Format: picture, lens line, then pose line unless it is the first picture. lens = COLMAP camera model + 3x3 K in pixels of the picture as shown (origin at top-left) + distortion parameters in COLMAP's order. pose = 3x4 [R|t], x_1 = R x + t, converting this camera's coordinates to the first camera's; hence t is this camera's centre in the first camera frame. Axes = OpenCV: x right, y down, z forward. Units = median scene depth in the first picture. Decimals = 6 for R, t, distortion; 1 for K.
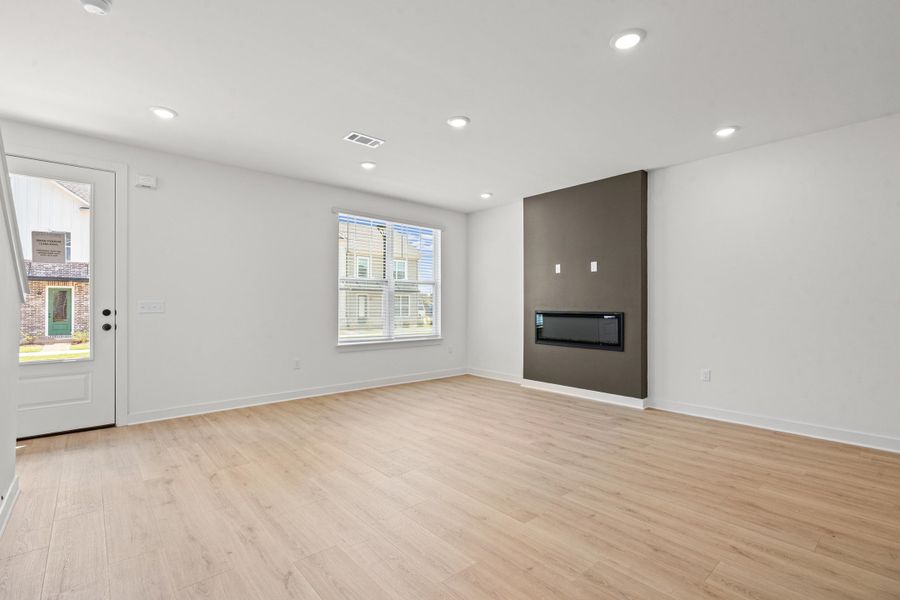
lens RADIAL K [[415.3, 0, 445.0], [0, 415.3, 305.7], [0, 0, 1]] dist [-0.001420, 0.000111]
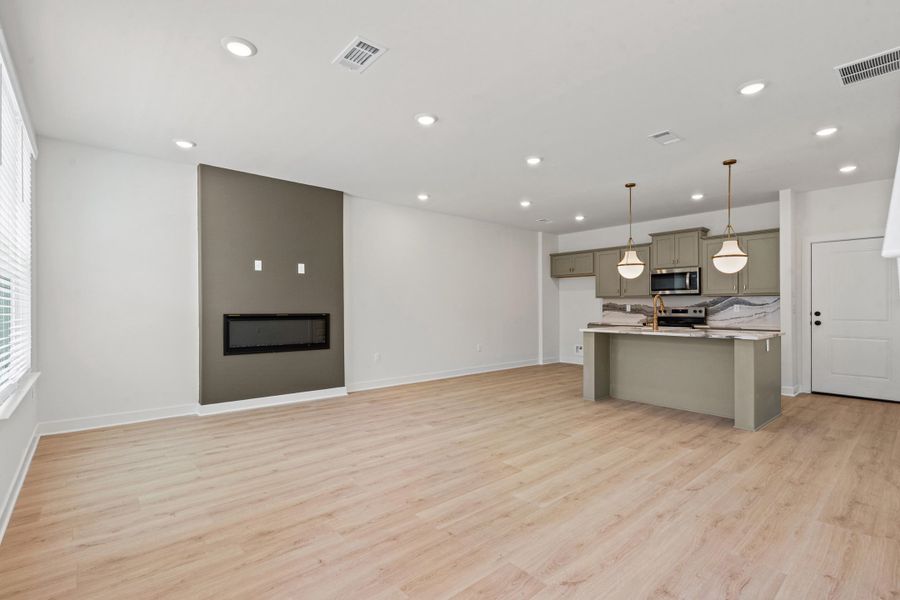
lens RADIAL K [[415.3, 0, 445.0], [0, 415.3, 305.7], [0, 0, 1]] dist [-0.001420, 0.000111]
pose [[0.005931, 0.002279, 0.999980, -0.811839], [0.001563, 0.999996, -0.002288, -0.001974], [-0.999981, 0.001576, 0.005927, 0.813408]]
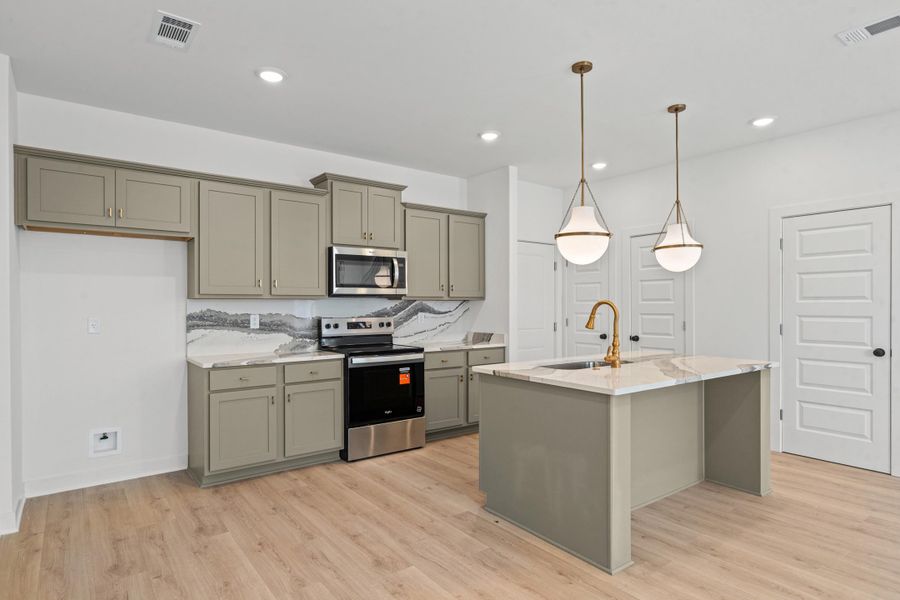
lens RADIAL K [[496.4, 0, 445.9], [0, 496.4, 308.8], [0, 0, 1]] dist [0.006379, 0.001059]
pose [[-0.996932, 0.000016, 0.078269, 0.620750], [0.000784, 0.999952, 0.009781, -0.030452], [-0.078266, 0.009812, -0.996884, 0.985448]]
